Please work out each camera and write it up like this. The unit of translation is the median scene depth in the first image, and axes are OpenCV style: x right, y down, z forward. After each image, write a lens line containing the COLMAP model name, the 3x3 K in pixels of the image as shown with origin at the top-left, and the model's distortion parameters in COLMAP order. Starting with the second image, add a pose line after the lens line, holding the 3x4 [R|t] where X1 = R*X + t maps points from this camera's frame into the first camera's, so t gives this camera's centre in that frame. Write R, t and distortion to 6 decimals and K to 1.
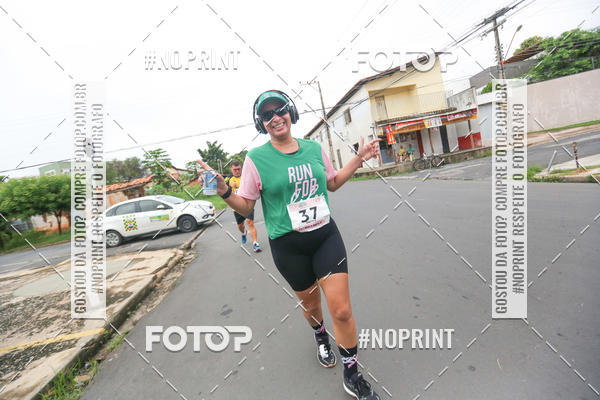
lens RADIAL K [[278.3, 0, 297.4], [0, 278.3, 196.8], [0, 0, 1]] dist [-0.033040, 0.013319]
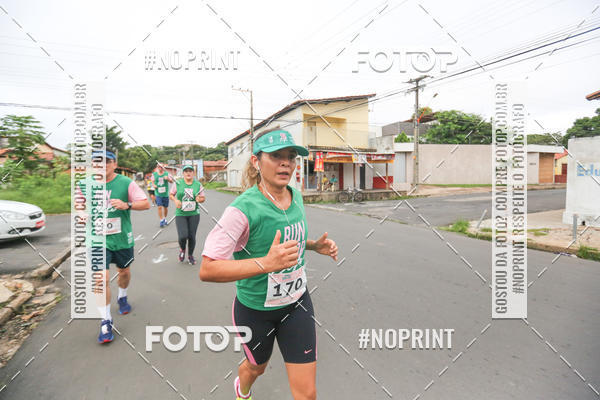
lens RADIAL K [[278.3, 0, 297.4], [0, 278.3, 196.8], [0, 0, 1]] dist [-0.033040, 0.013319]
pose [[0.930589, 0.165386, 0.326575, -0.036739], [-0.147279, 0.985887, -0.079601, -0.009104], [-0.335131, 0.025978, 0.941813, 0.084779]]
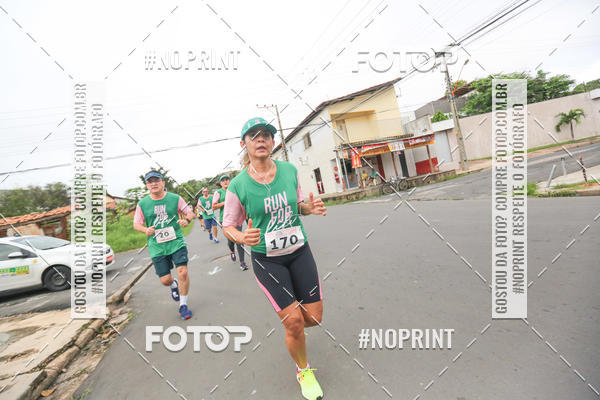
lens RADIAL K [[278.3, 0, 297.4], [0, 278.3, 196.8], [0, 0, 1]] dist [-0.033040, 0.013319]
pose [[0.984431, -0.007343, 0.175620, -0.031037], [0.025789, 0.994349, -0.102985, 0.004918], [-0.173871, 0.105910, 0.979057, 0.090656]]
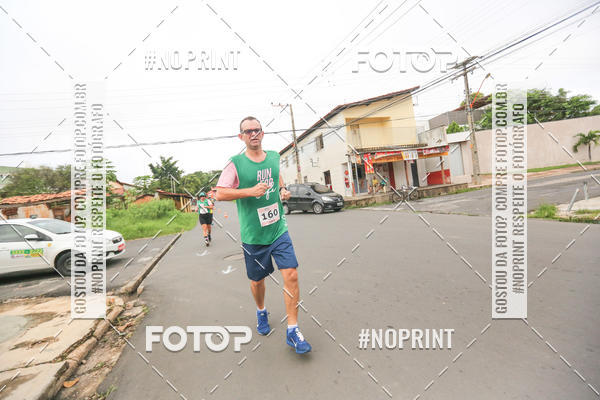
lens RADIAL K [[279.1, 0, 297.8], [0, 279.1, 196.4], [0, 0, 1]] dist [-0.031324, 0.013897]
pose [[0.984503, 0.070042, 0.160776, -0.044710], [-0.053958, 0.993287, -0.102318, 0.000141], [-0.166863, 0.092057, 0.981673, 0.093049]]
